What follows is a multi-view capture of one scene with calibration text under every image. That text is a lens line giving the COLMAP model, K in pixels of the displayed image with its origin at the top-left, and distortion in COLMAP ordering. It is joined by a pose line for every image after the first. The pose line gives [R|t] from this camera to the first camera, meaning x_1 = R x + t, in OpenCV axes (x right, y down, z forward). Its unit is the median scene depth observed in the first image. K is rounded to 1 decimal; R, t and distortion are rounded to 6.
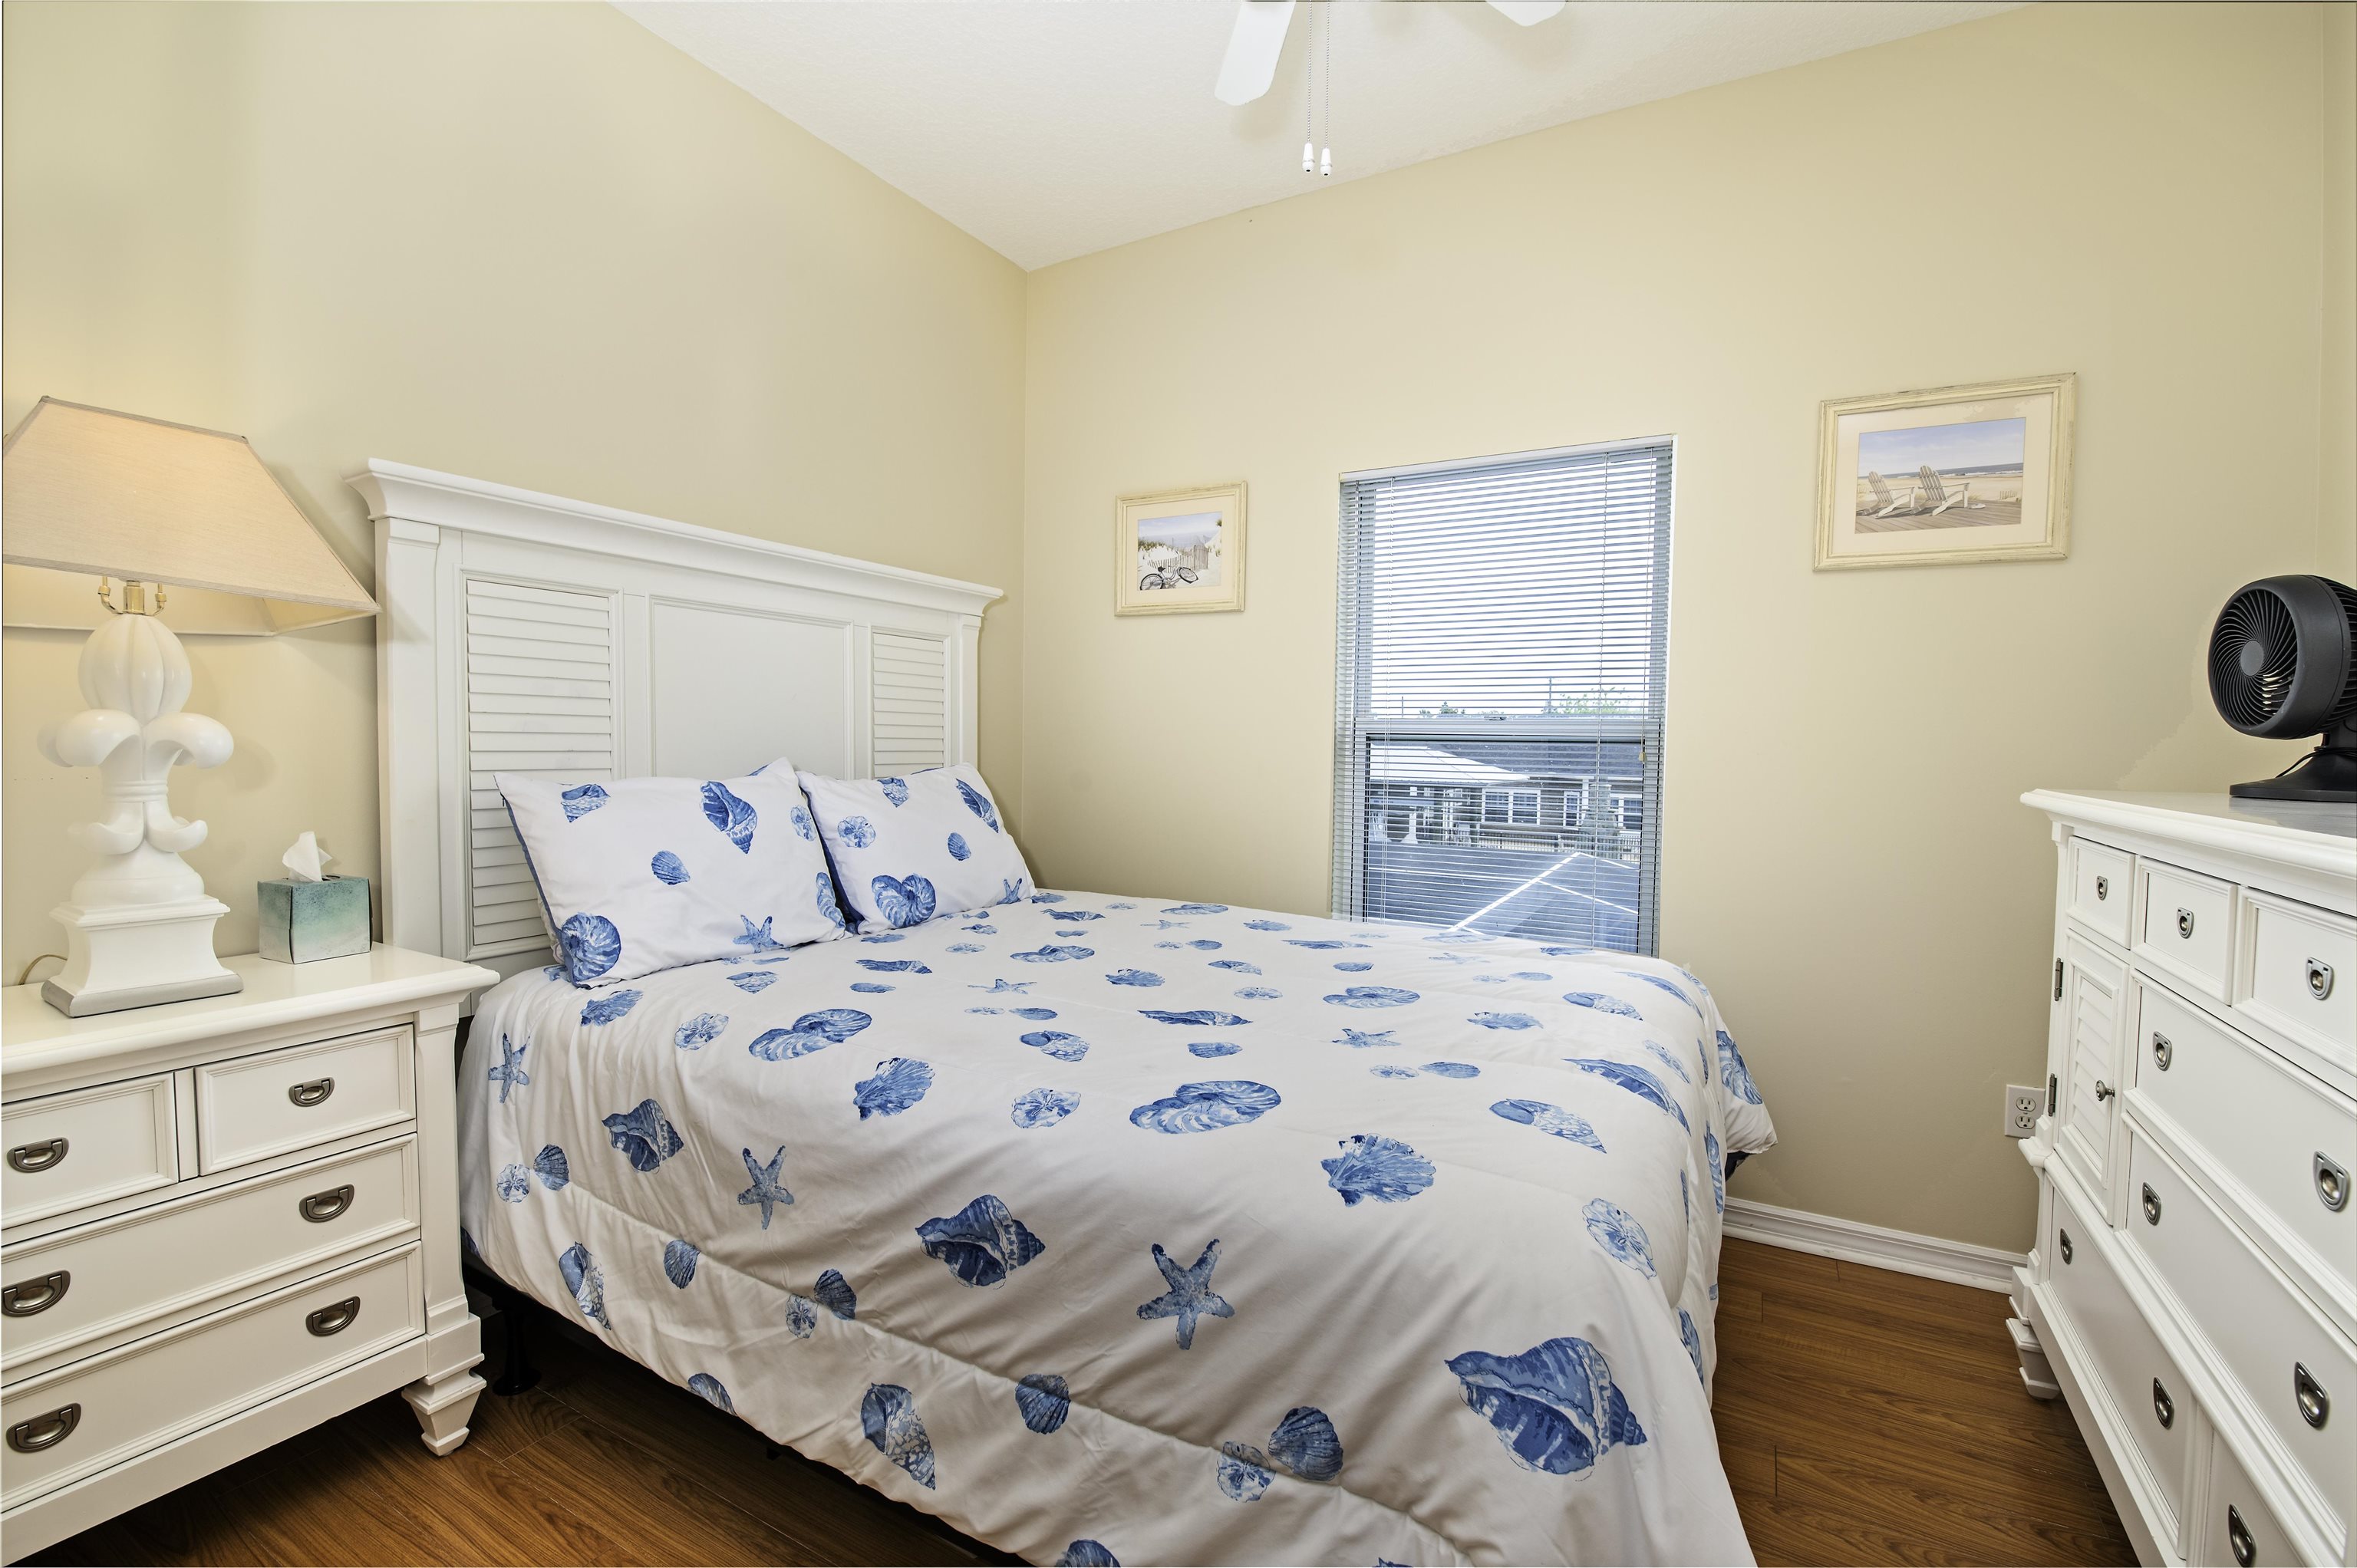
lens RADIAL K [[1020.9, 0, 1178.5], [0, 1020.9, 784.0], [0, 0, 1]] dist [-0.002660, -0.010087]
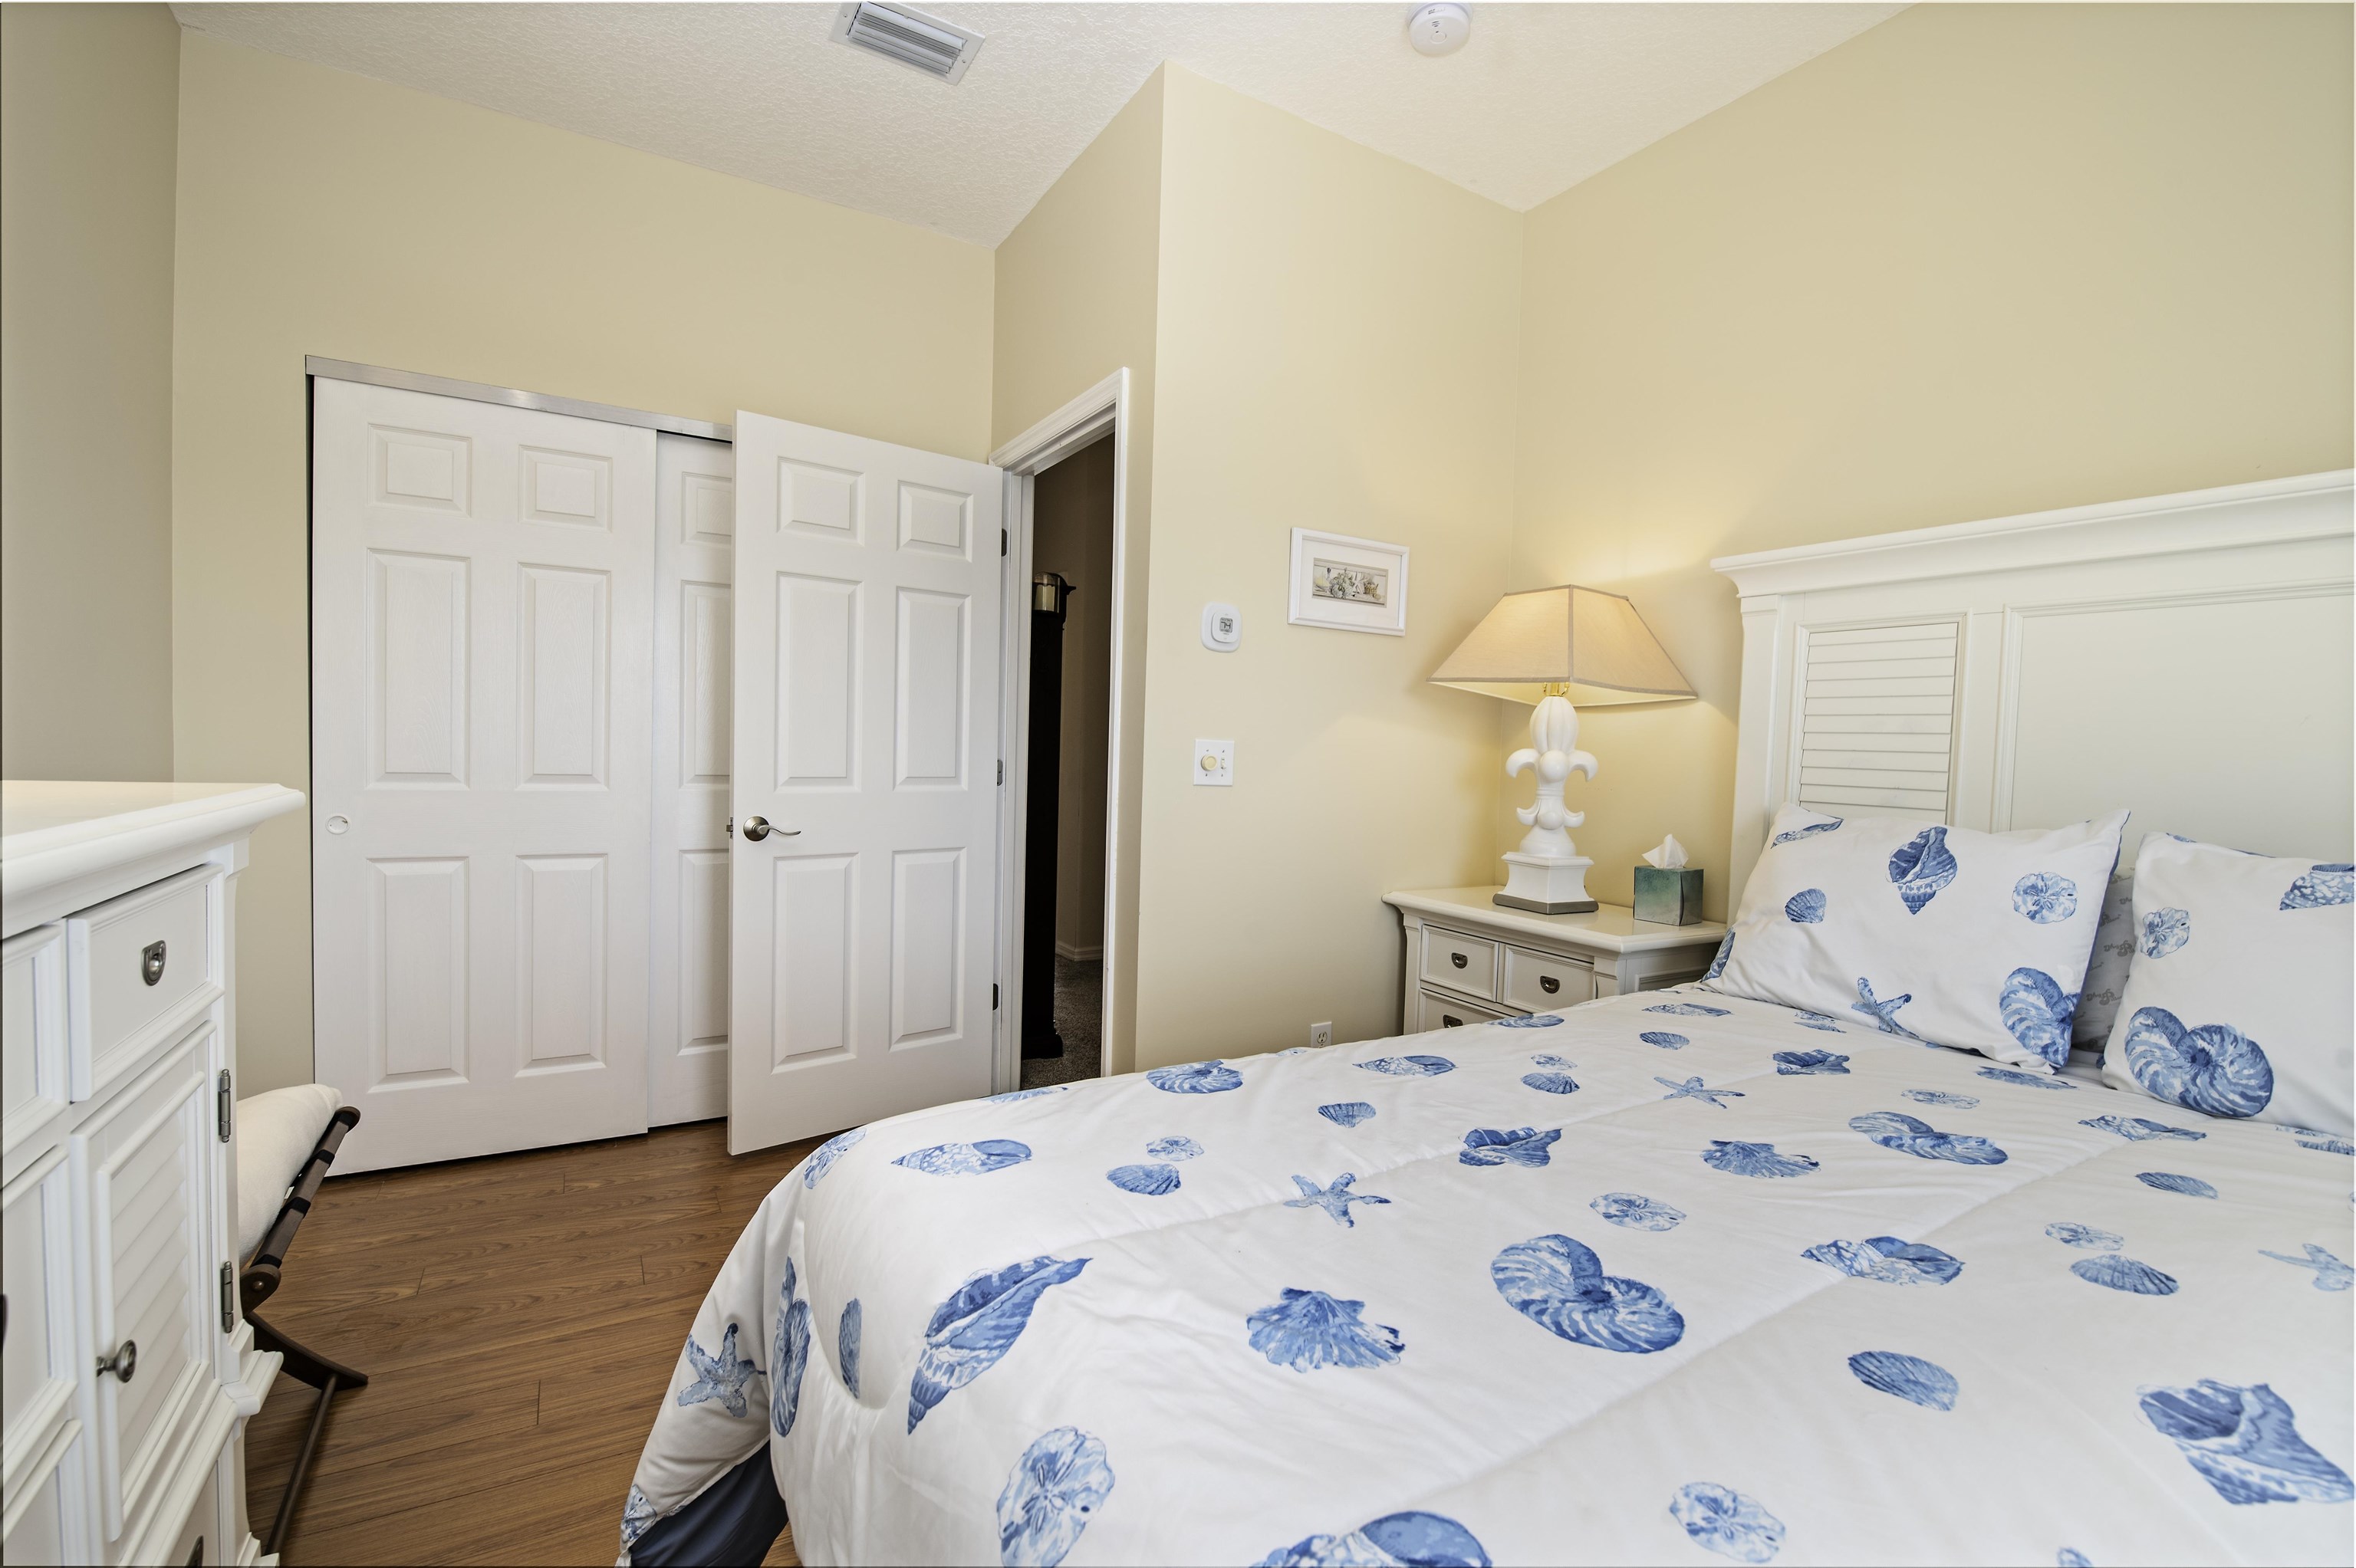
lens RADIAL K [[1020.5, 0, 1178.0], [0, 1020.5, 784.0], [0, 0, 1]] dist [-0.002660, -0.010087]
pose [[-0.498558, 0.004018, -0.866847, 0.746297], [-0.074893, 0.996051, 0.047691, -0.040292], [0.863615, 0.088697, -0.496288, 1.122778]]
